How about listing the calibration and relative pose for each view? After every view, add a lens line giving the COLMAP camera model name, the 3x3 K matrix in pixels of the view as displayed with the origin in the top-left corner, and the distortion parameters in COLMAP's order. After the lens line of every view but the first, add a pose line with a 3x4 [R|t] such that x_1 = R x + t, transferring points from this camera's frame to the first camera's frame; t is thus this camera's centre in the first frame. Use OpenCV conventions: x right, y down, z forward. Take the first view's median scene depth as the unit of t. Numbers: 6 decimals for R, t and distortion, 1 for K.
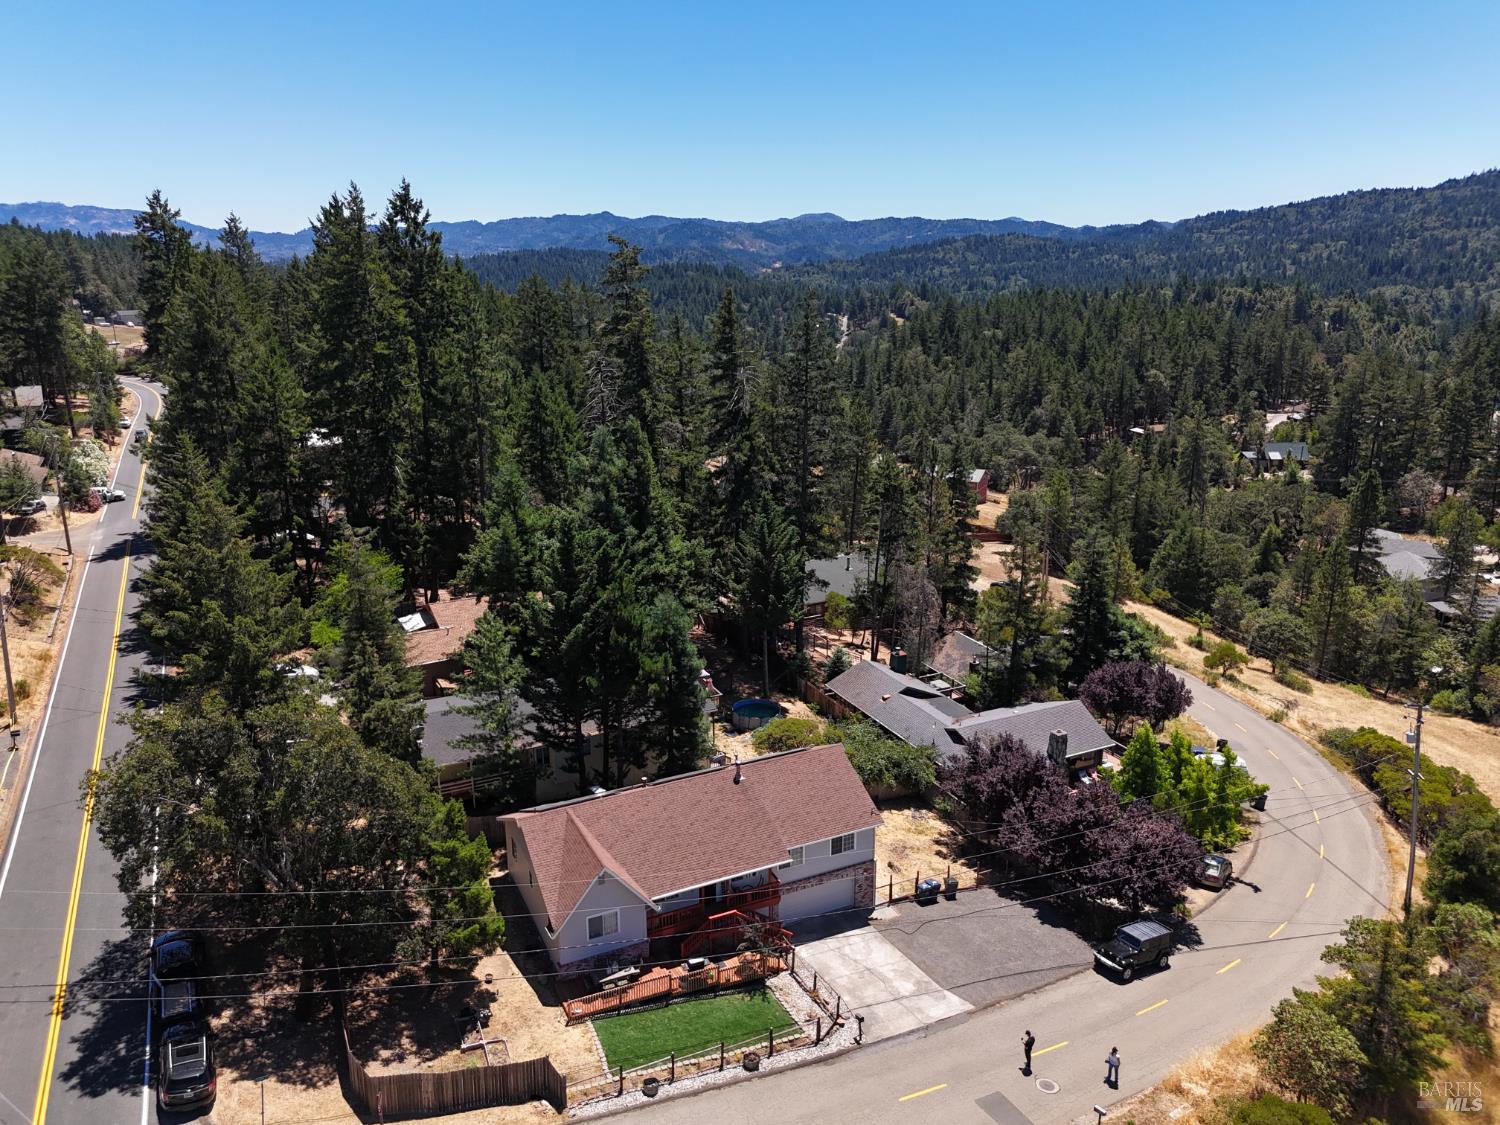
lens RADIAL K [[1114.9, 0, 755.2], [0, 1114.9, 562.0], [0, 0, 1]] dist [0.064764, -0.056400]
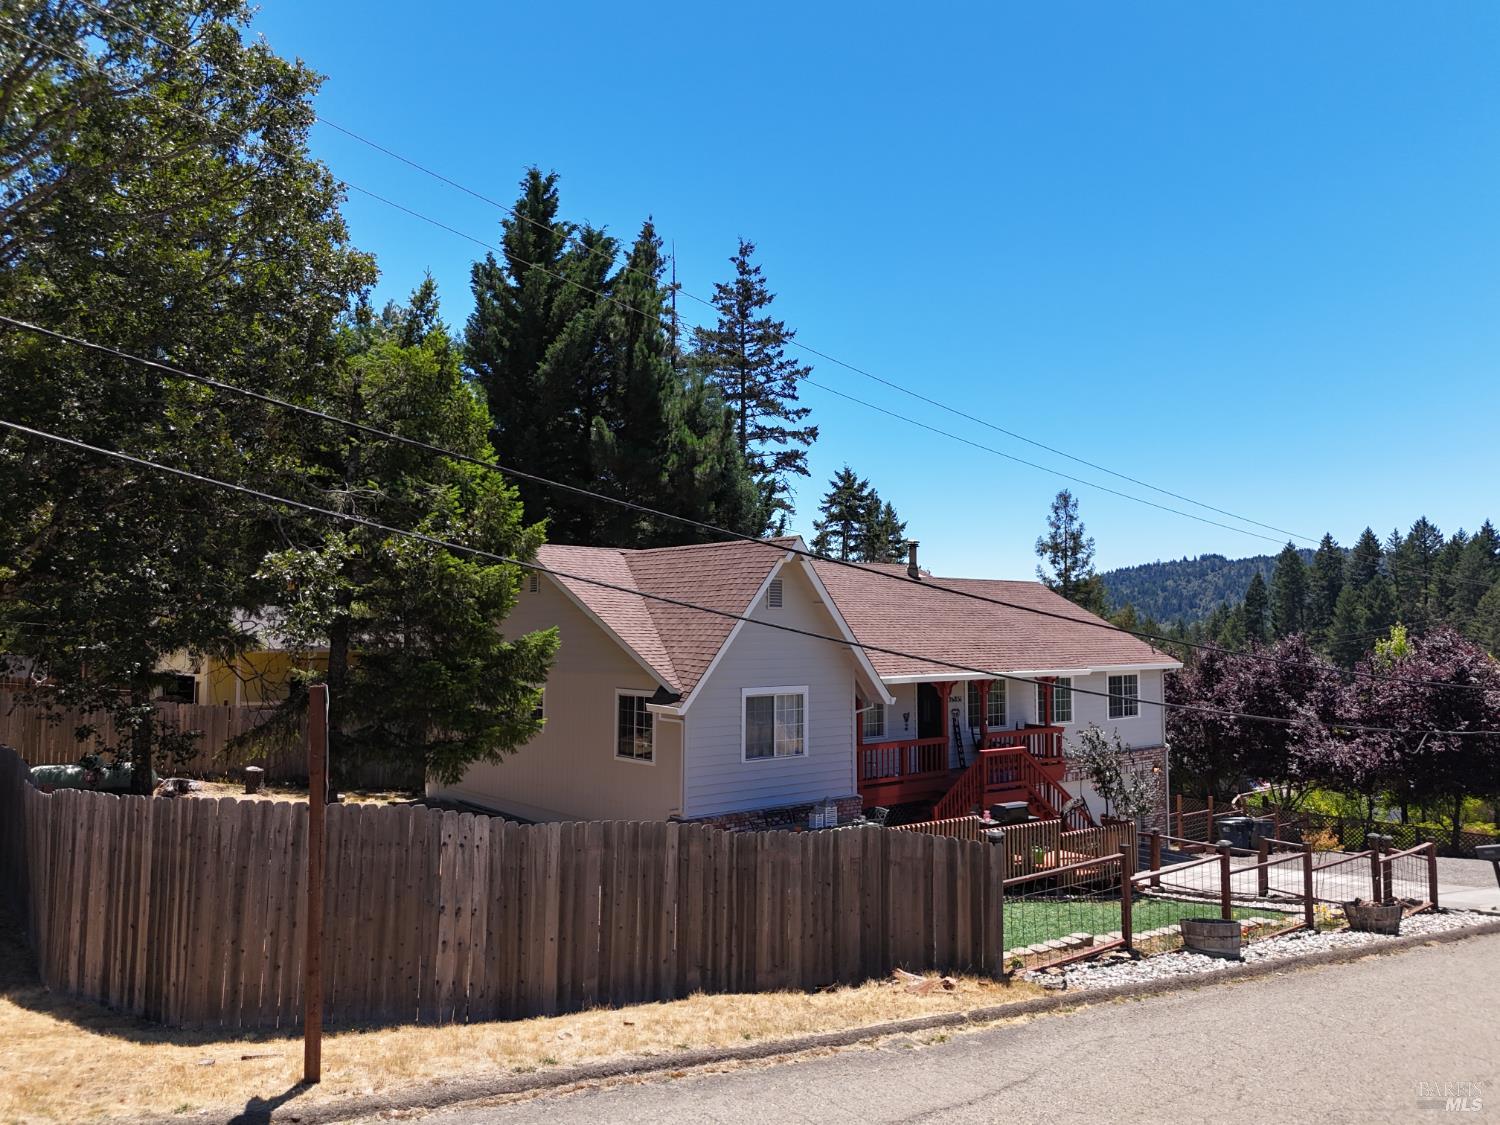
lens RADIAL K [[1114.9, 0, 755.2], [0, 1114.9, 562.0], [0, 0, 1]] dist [0.064764, -0.056400]
pose [[0.967726, 0.019205, 0.251274, -0.265689], [0.066990, 0.941614, -0.329963, 0.439111], [-0.242940, 0.336147, 0.909937, 0.695393]]
